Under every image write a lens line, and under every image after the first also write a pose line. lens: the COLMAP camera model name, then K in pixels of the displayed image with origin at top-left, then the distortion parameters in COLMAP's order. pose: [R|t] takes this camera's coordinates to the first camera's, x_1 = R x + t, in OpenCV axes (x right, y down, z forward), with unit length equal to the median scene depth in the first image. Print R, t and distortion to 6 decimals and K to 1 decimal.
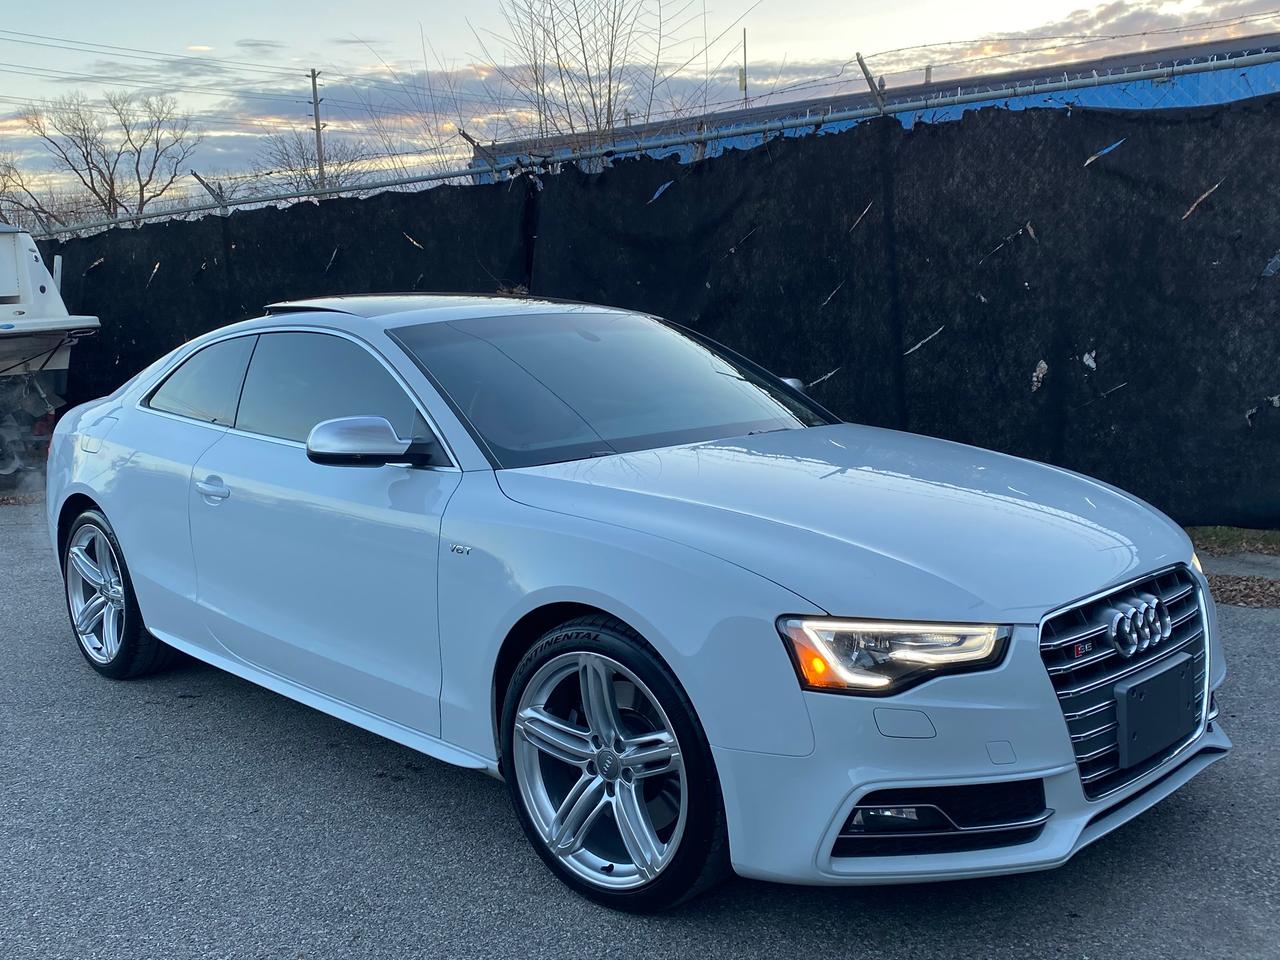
lens RADIAL K [[1260.4, 0, 644.8], [0, 1260.4, 489.5], [0, 0, 1]] dist [0.017469, 0.000000]
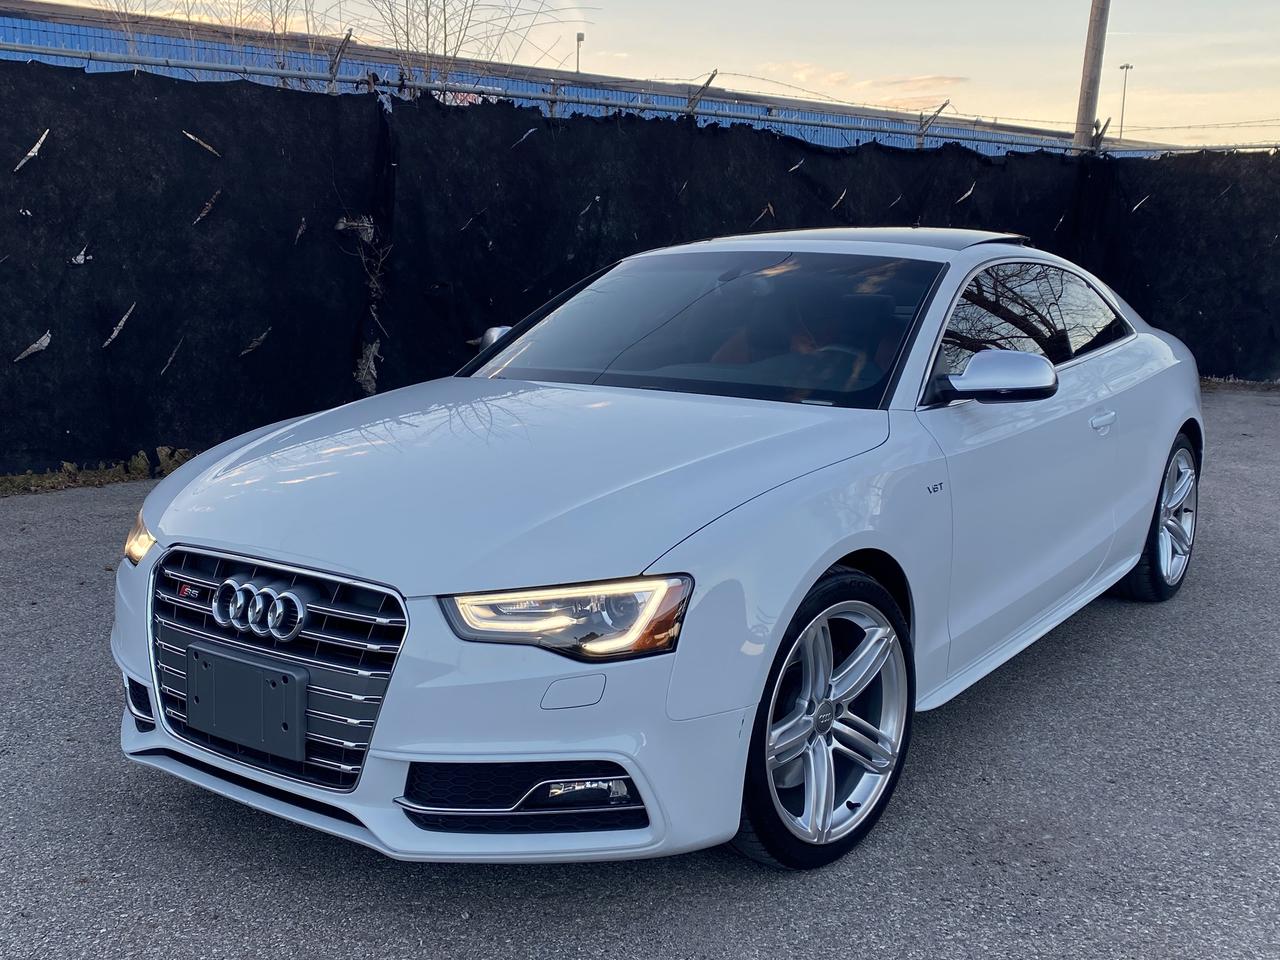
lens RADIAL K [[1405.4, 0, 628.0], [0, 1405.4, 451.1], [0, 0, 1]] dist [0.043069, 0.000000]
pose [[0.174633, -0.096973, 0.979847, -1.395620], [0.133231, 0.988314, 0.074066, -0.063940], [-0.975578, 0.117611, 0.185512, 0.872839]]
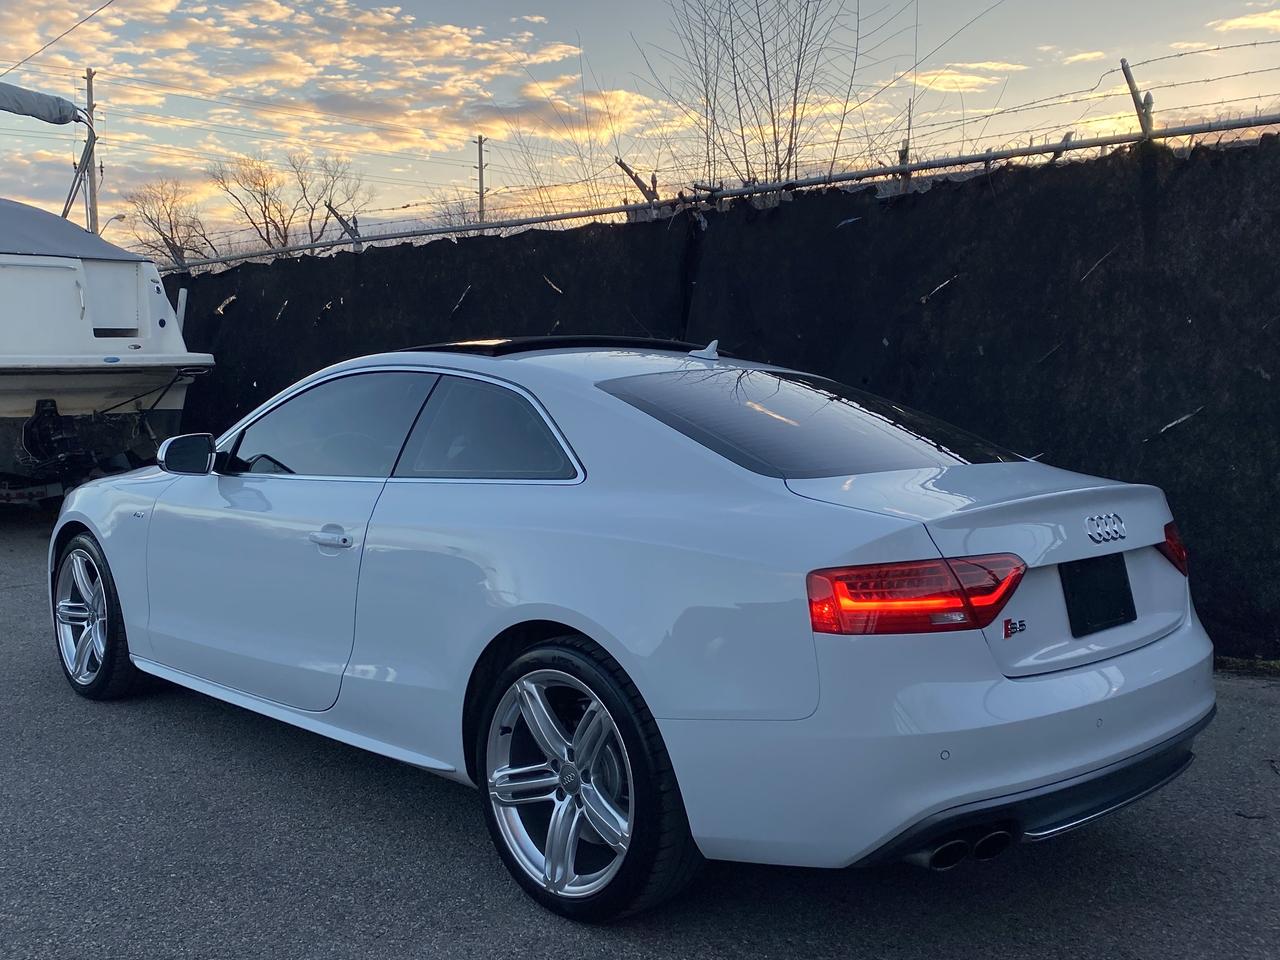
lens RADIAL K [[1260.4, 0, 648.2], [0, 1260.4, 481.3], [0, 0, 1]] dist [0.017469, 0.000000]
pose [[0.992305, 0.055950, -0.110454, -0.021211], [-0.062697, 0.996312, -0.058586, -0.017196], [0.106769, 0.065060, 0.992153, 0.202325]]
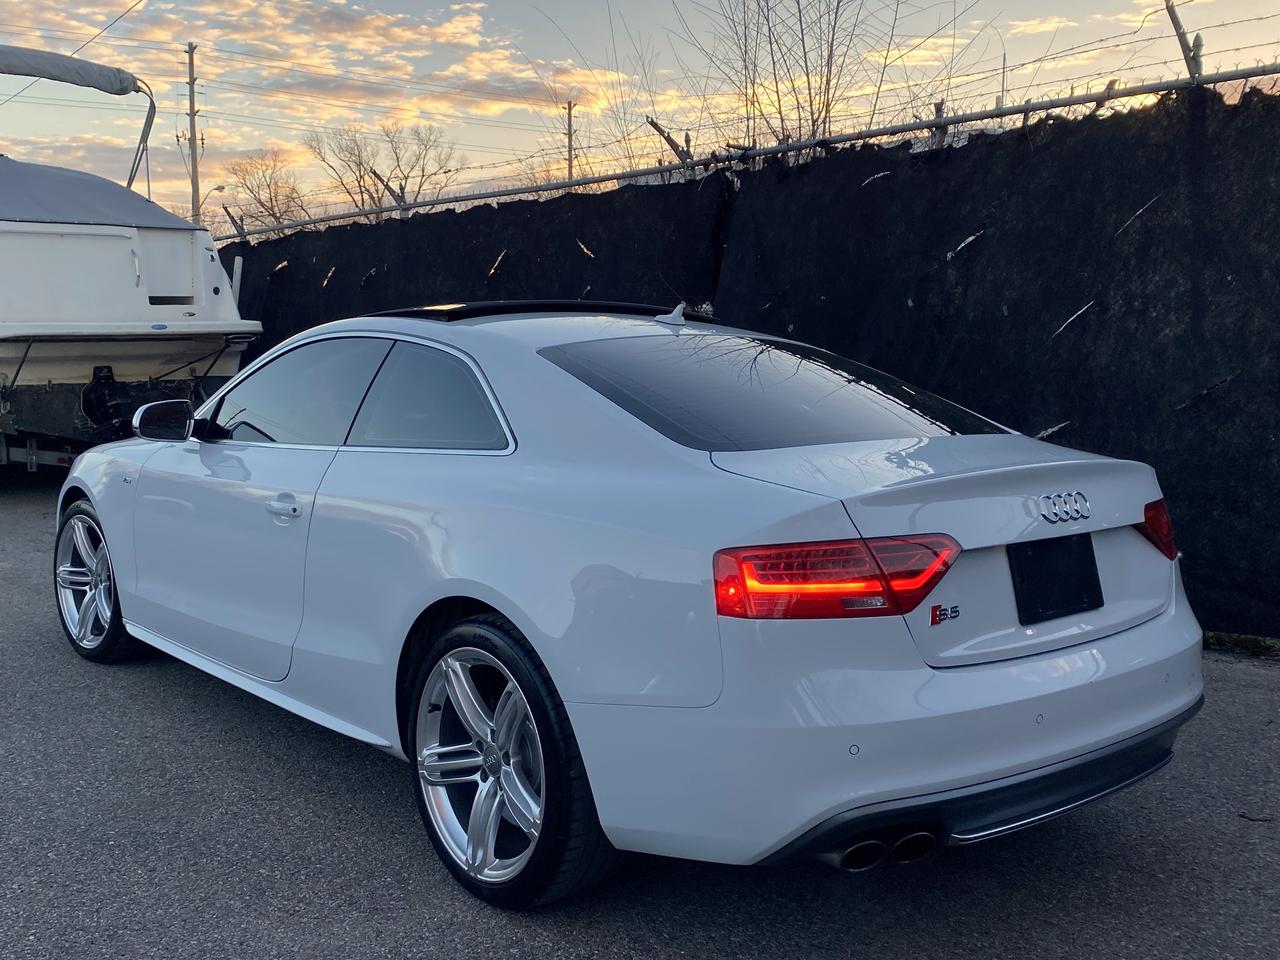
lens RADIAL K [[1260.4, 0, 619.5], [0, 1260.4, 475.9], [0, 0, 1]] dist [0.017469, 0.000000]
pose [[0.976453, 0.065874, -0.205429, 0.033824], [-0.073396, 0.996875, -0.029207, -0.024368], [0.202863, 0.043597, 0.978236, 0.231906]]
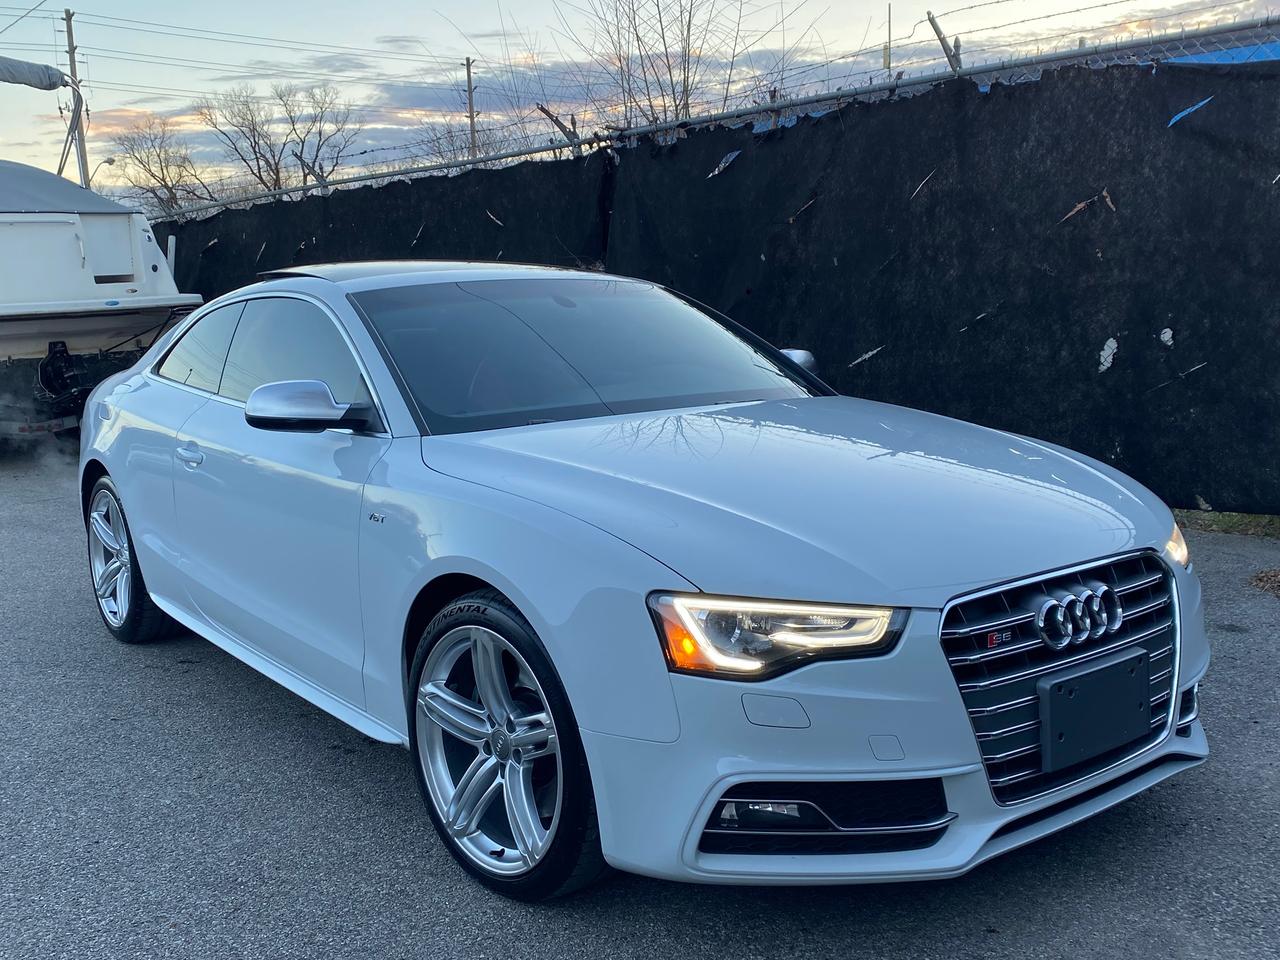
lens RADIAL K [[1260.4, 0, 646.8], [0, 1260.4, 488.0], [0, 0, 1]] dist [0.017469, 0.000000]
pose [[0.992716, 0.018092, -0.119110, 0.081924], [-0.016877, 0.999795, 0.011201, 0.005171], [0.119288, -0.009109, 0.992818, 0.029718]]
